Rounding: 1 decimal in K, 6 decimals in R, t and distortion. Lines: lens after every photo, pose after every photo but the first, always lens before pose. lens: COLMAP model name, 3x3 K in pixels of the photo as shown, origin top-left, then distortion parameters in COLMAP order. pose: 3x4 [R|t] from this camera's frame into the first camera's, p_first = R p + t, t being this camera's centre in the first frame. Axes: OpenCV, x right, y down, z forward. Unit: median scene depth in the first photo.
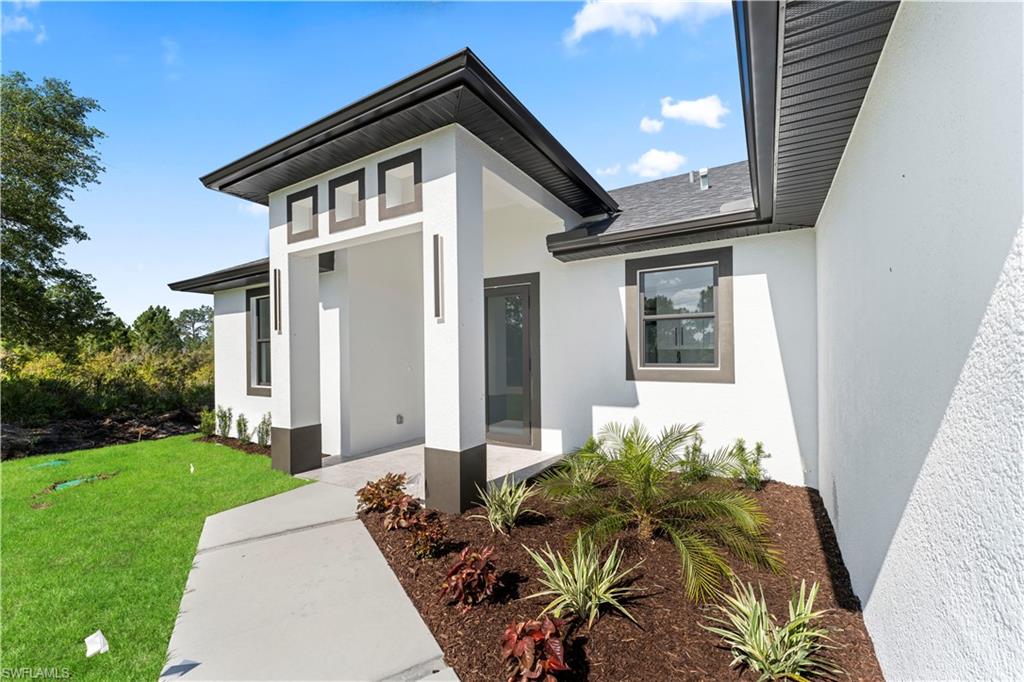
lens RADIAL K [[425.1, 0, 512.0], [0, 425.1, 341.0], [0, 0, 1]] dist [-0.000549, -0.000012]
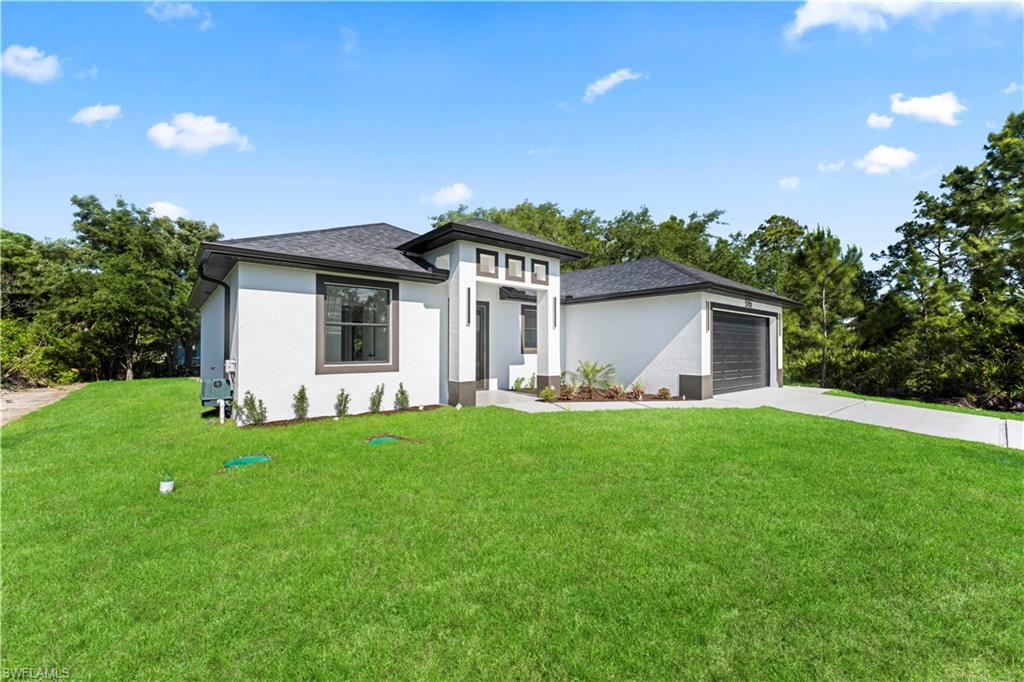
lens RADIAL K [[361.3, 0, 517.7], [0, 361.3, 341.9], [0, 0, 1]] dist [-0.002183, -0.000144]
pose [[0.338064, 0.032047, 0.940577, -1.875123], [-0.023781, 0.999392, -0.025503, 0.081575], [-0.940822, -0.013746, 0.338621, 0.329858]]
